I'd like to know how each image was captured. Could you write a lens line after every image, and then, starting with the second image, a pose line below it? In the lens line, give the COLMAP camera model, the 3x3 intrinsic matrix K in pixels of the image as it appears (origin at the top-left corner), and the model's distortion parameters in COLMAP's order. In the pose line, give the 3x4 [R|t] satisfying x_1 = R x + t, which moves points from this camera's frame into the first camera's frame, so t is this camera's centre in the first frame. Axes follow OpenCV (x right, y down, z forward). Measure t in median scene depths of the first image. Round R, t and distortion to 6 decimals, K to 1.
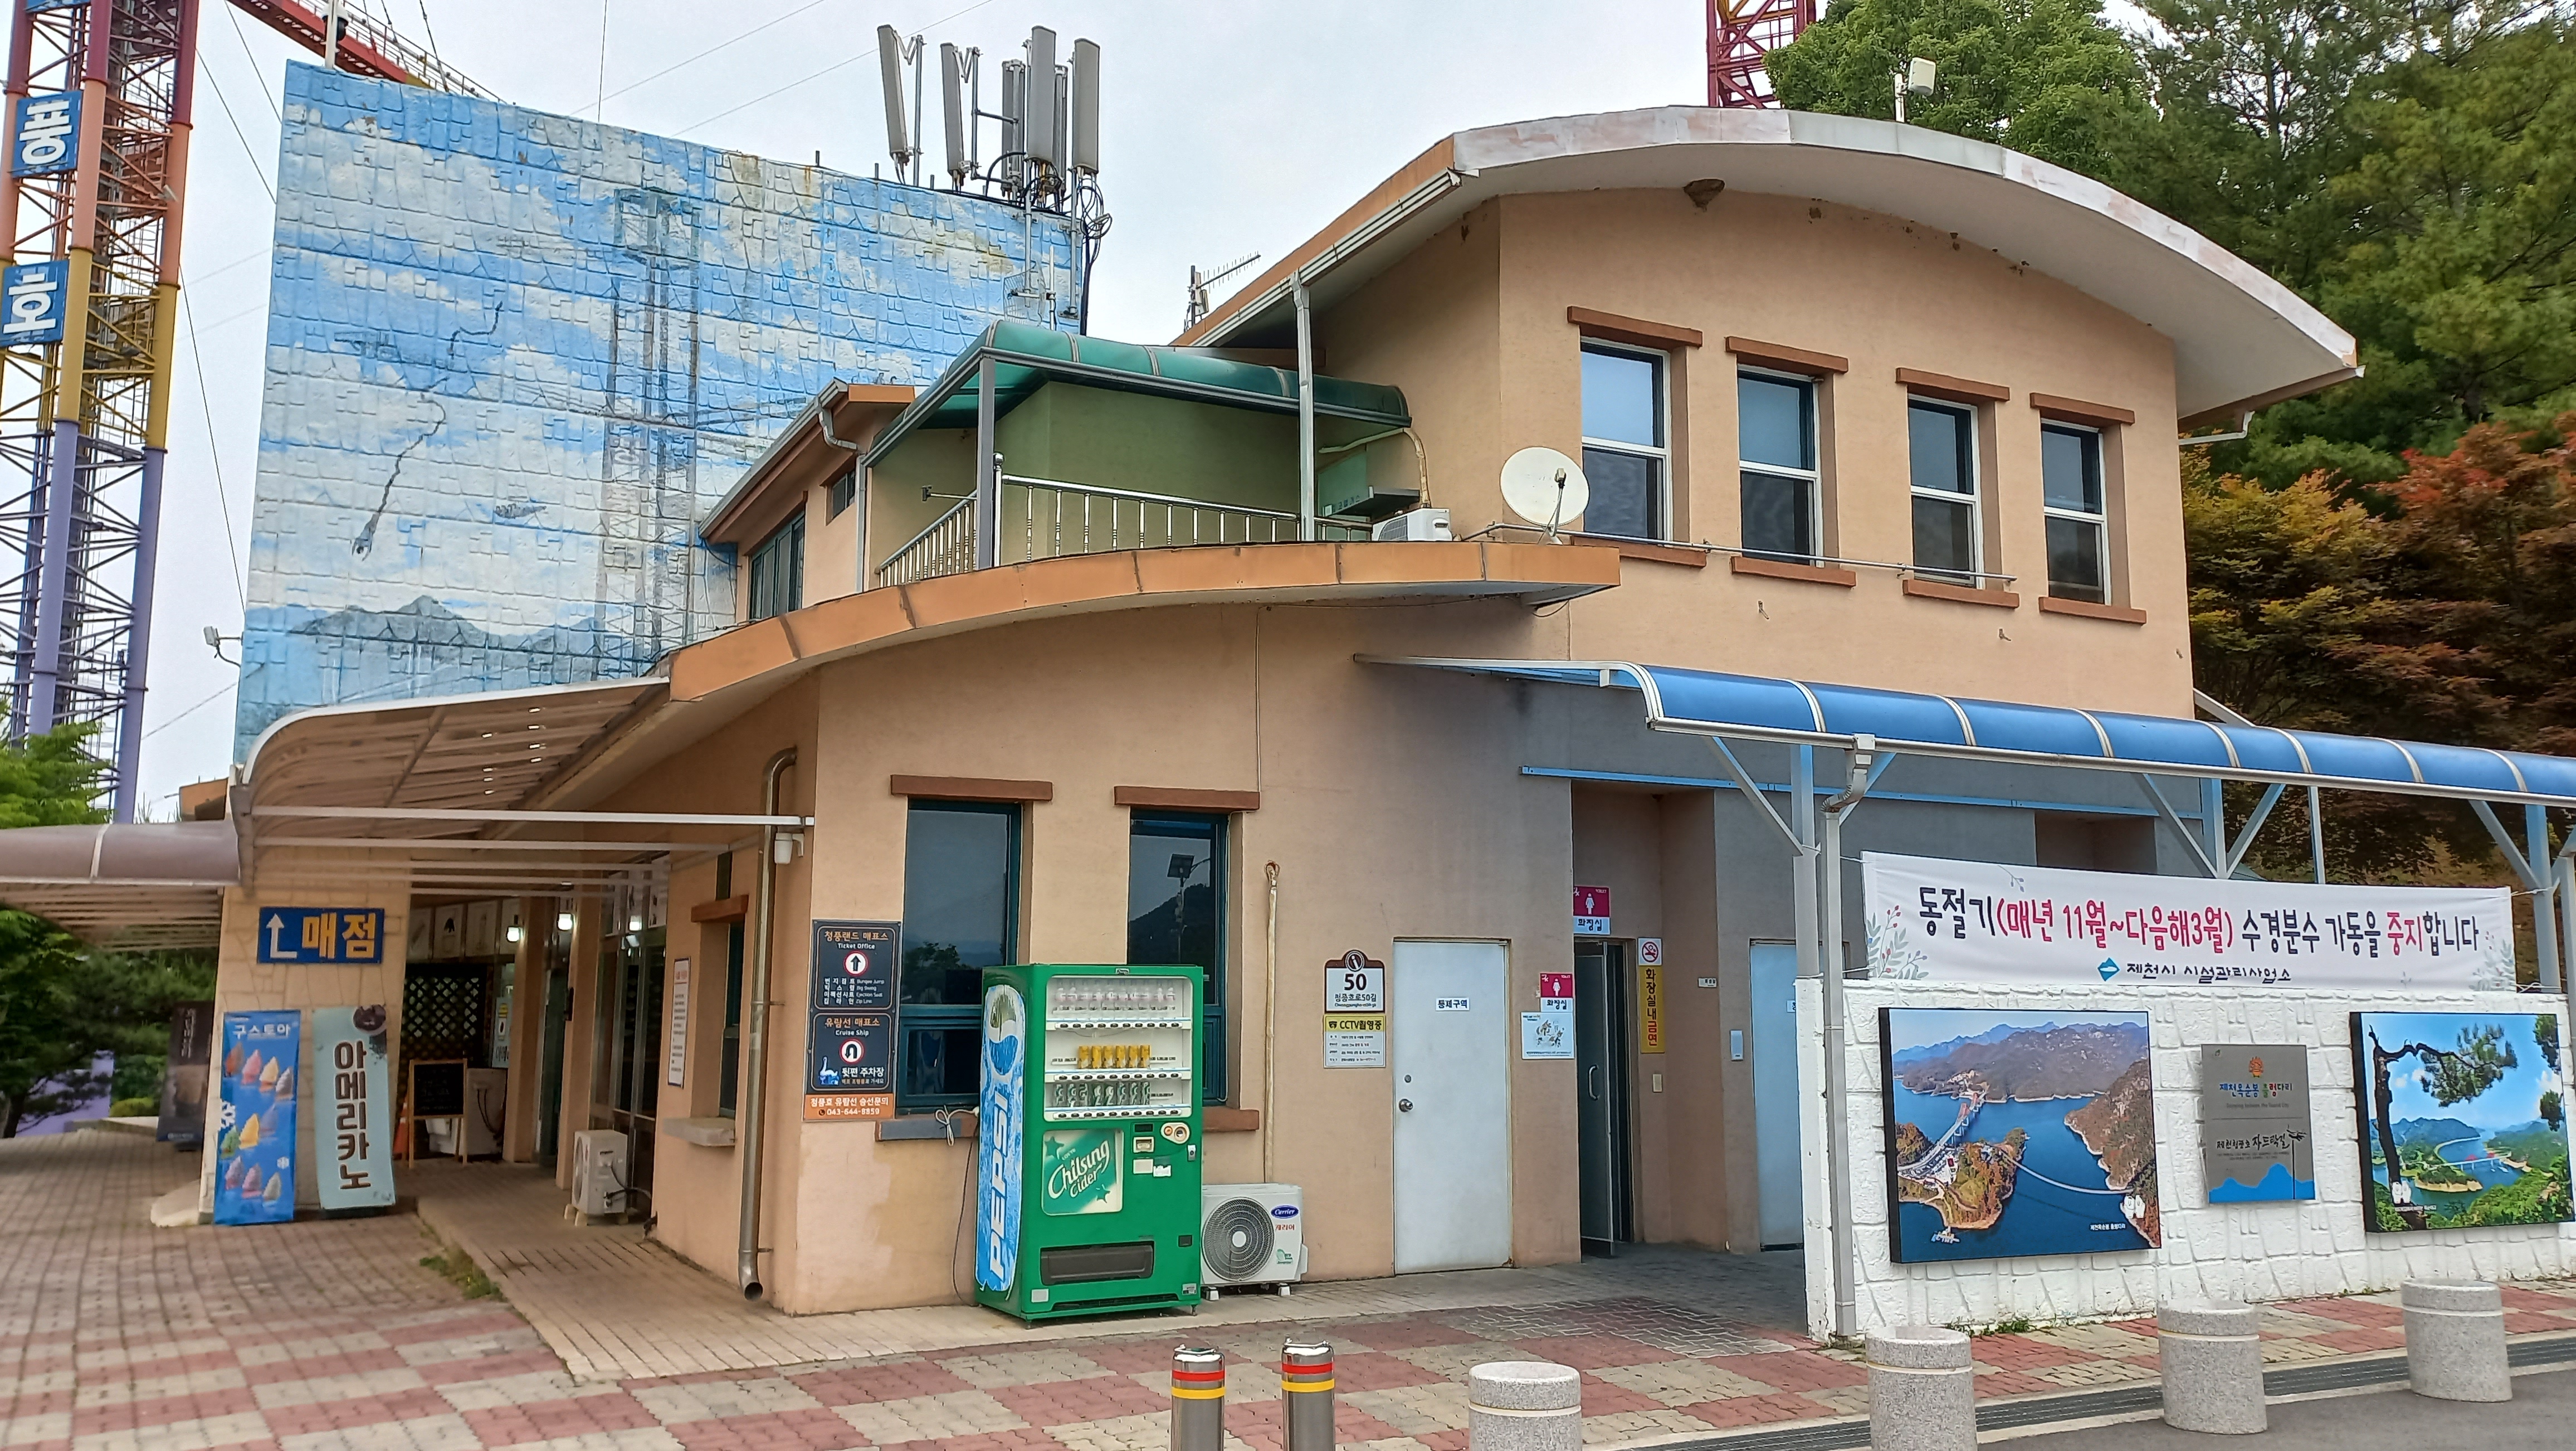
lens RADIAL K [[2014.8, 0, 1406.6], [0, 2014.8, 730.5], [0, 0, 1]] dist [0.035978, -0.002600]
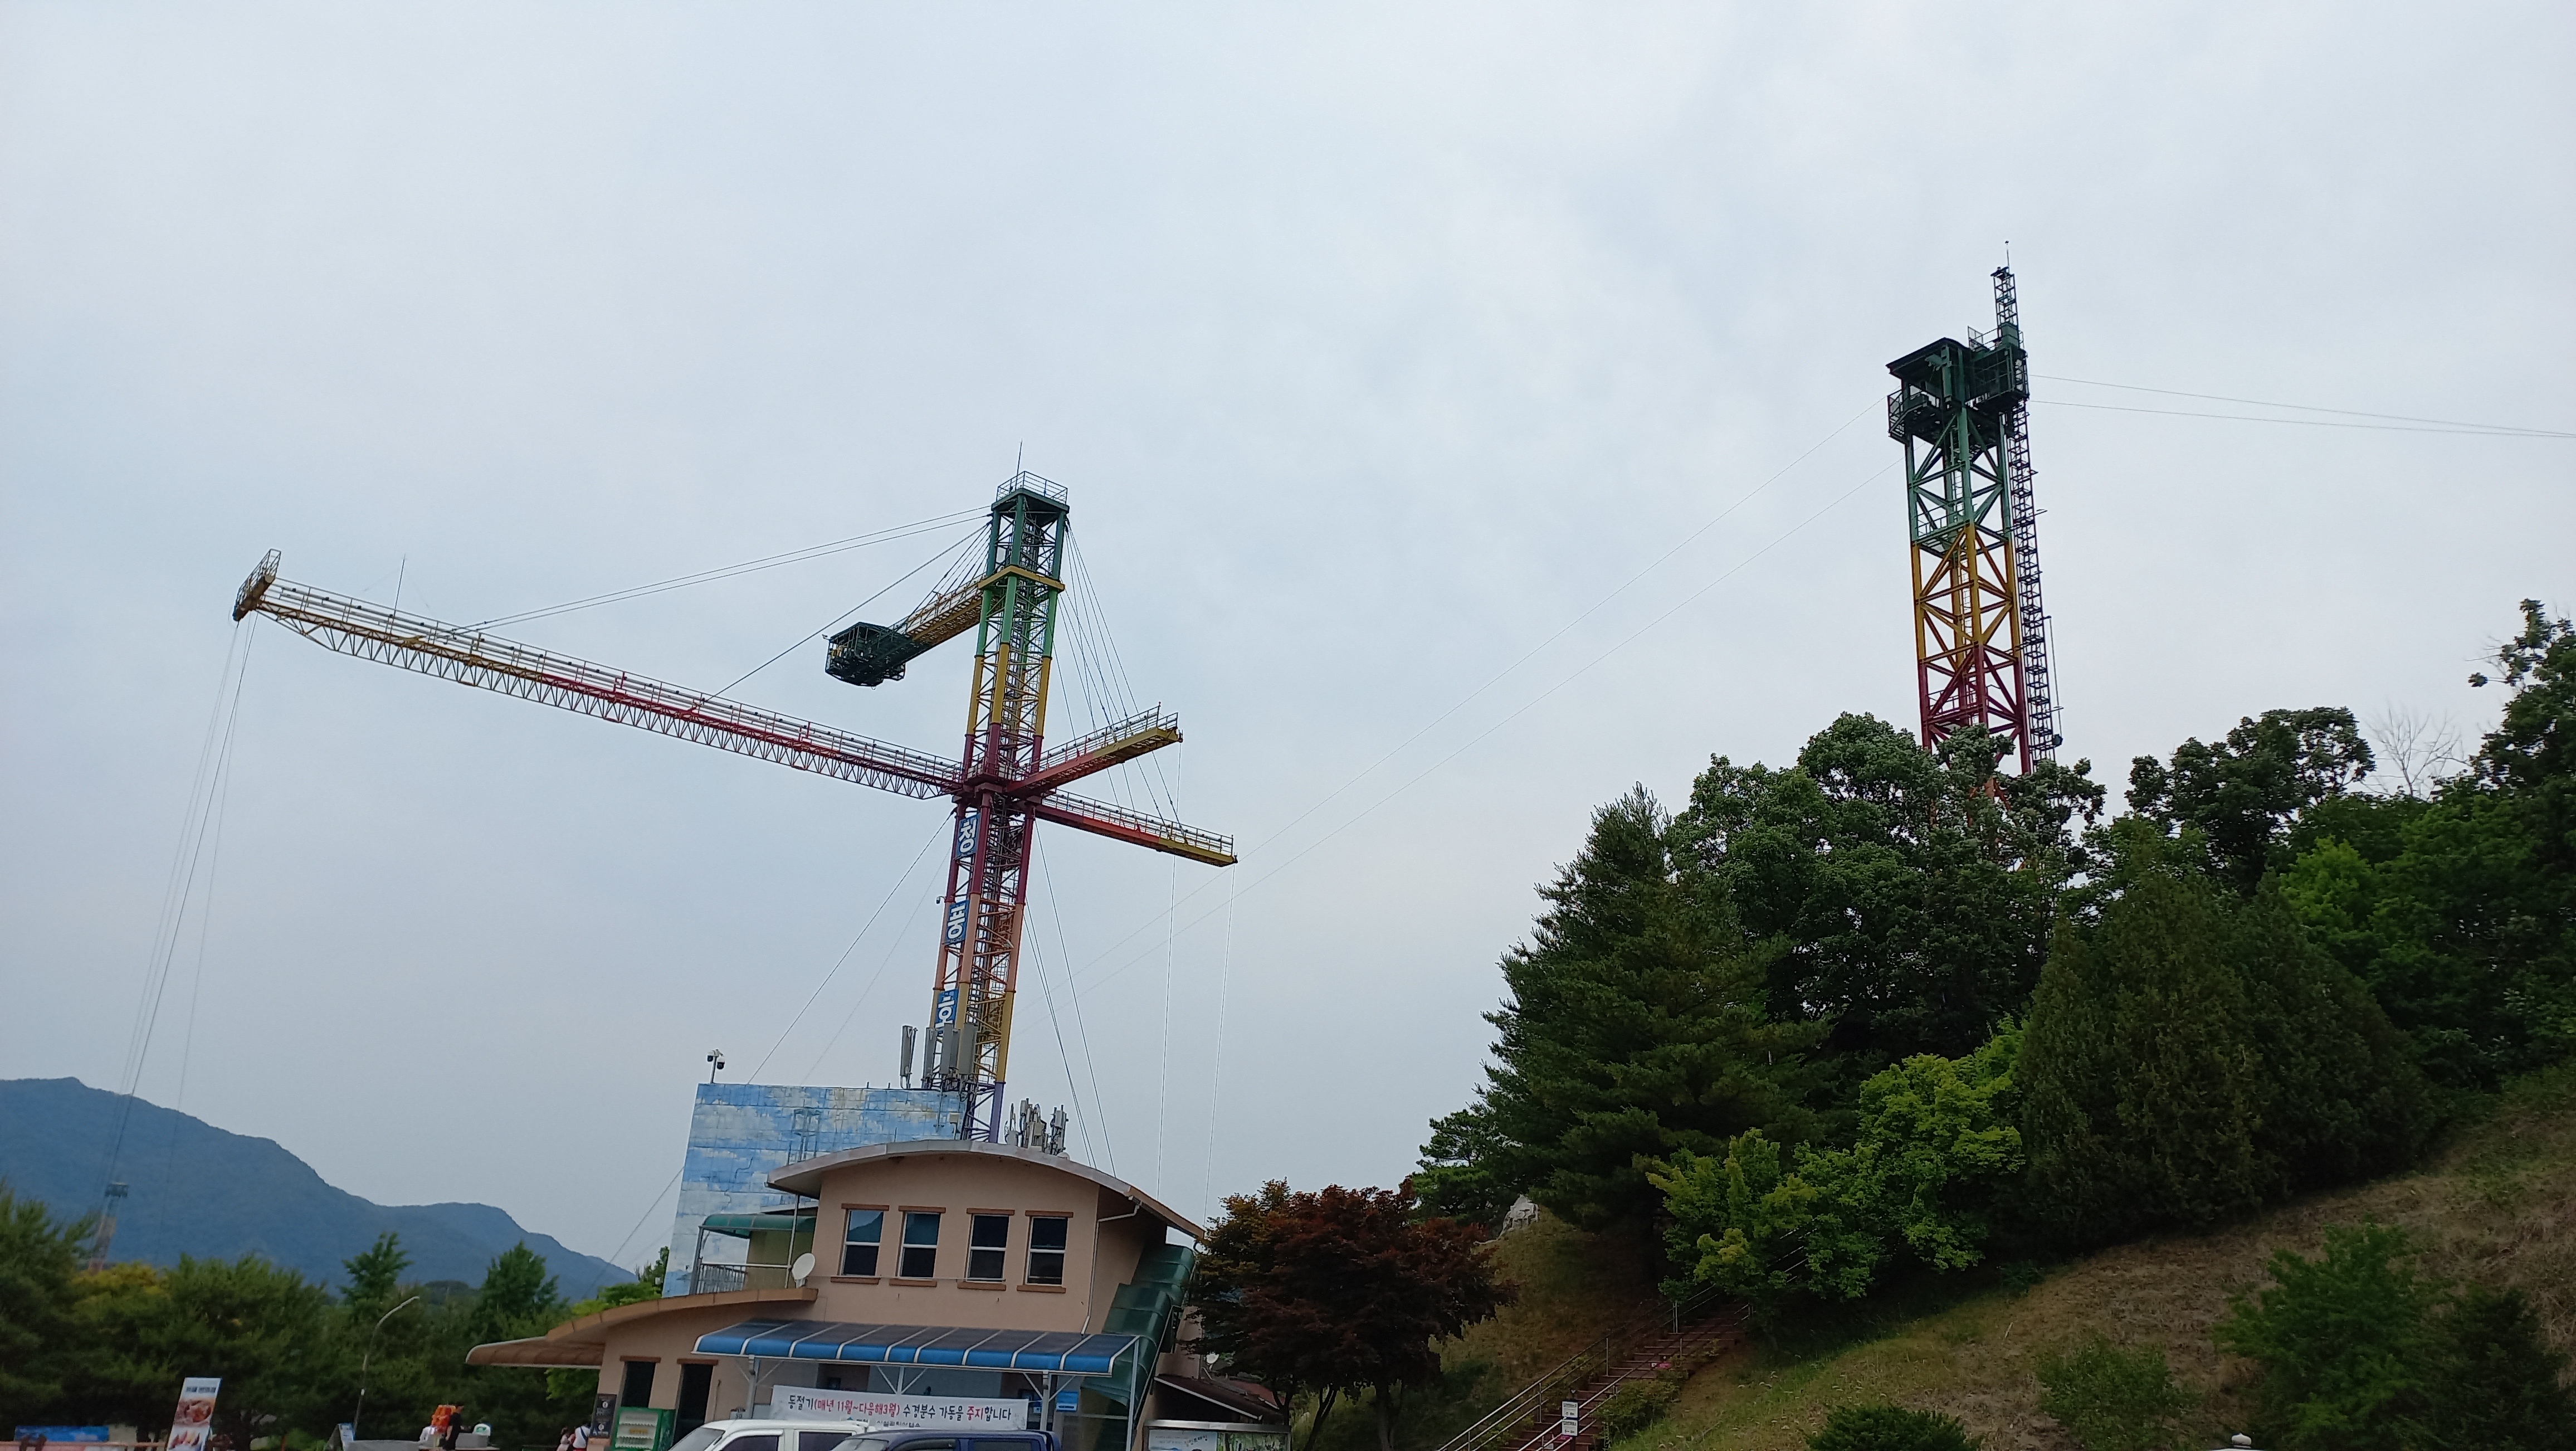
lens RADIAL K [[2014.8, 0, 1406.6], [0, 2014.8, 730.5], [0, 0, 1]] dist [0.035978, -0.002600]
pose [[0.835558, -0.131063, -0.533540, 2.049775], [0.025087, 0.979217, -0.201255, -0.208491], [0.548829, 0.154776, 0.821481, -1.008844]]
